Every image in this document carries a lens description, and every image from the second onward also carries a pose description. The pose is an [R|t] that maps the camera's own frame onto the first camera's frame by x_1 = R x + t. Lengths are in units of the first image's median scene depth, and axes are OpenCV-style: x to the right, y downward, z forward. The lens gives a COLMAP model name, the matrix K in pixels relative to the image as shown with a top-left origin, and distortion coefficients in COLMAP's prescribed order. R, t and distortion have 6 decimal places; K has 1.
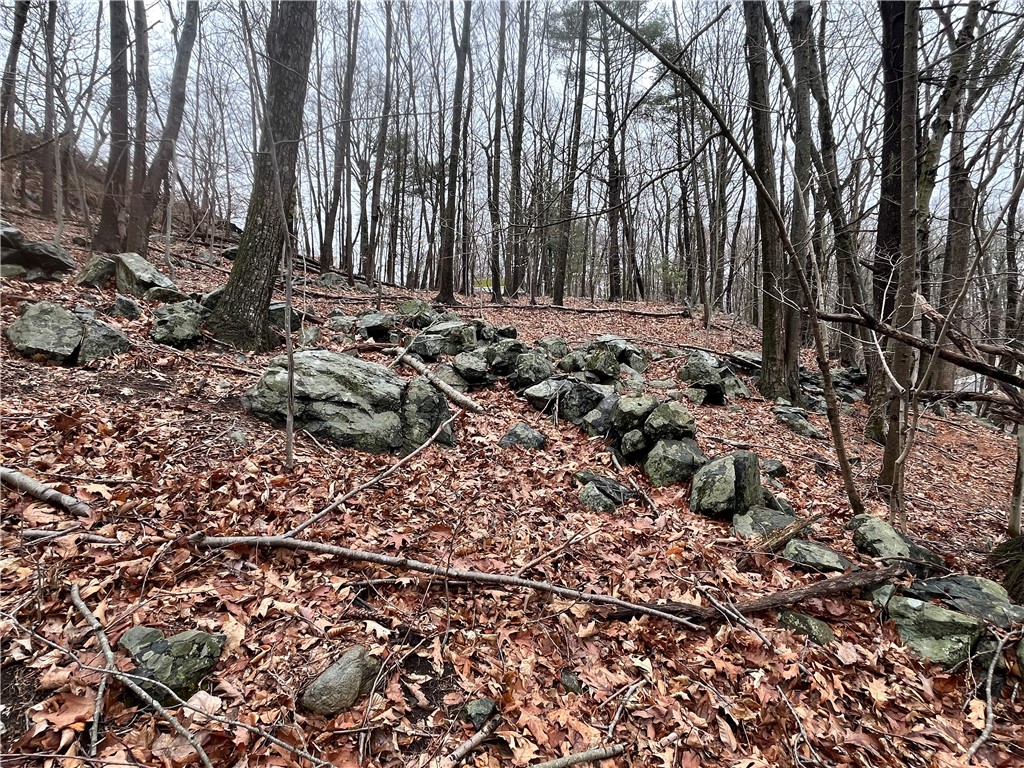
lens RADIAL K [[531.9, 0, 512.0], [0, 531.9, 384.0], [0, 0, 1]] dist [-0.002820, -0.001615]
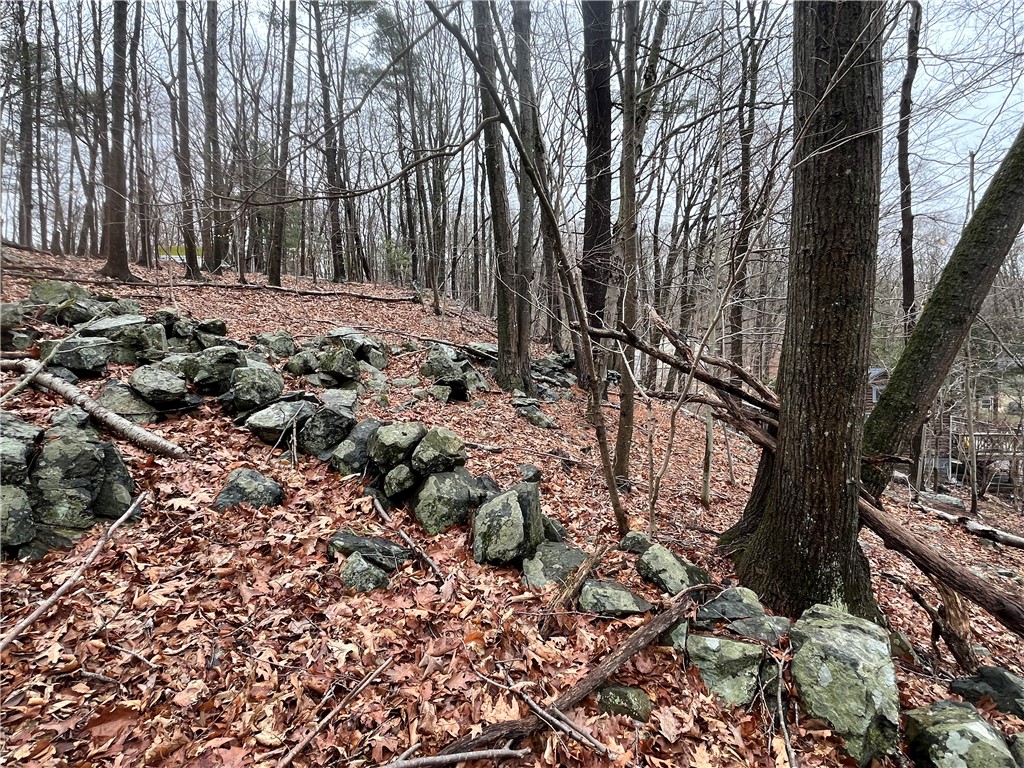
lens RADIAL K [[531.9, 0, 512.0], [0, 531.9, 384.0], [0, 0, 1]] dist [-0.002820, -0.001615]
pose [[0.874896, -0.051265, 0.481590, -0.007423], [0.032256, 0.998342, 0.047674, -0.061724], [-0.483235, -0.026176, 0.875099, 0.162780]]
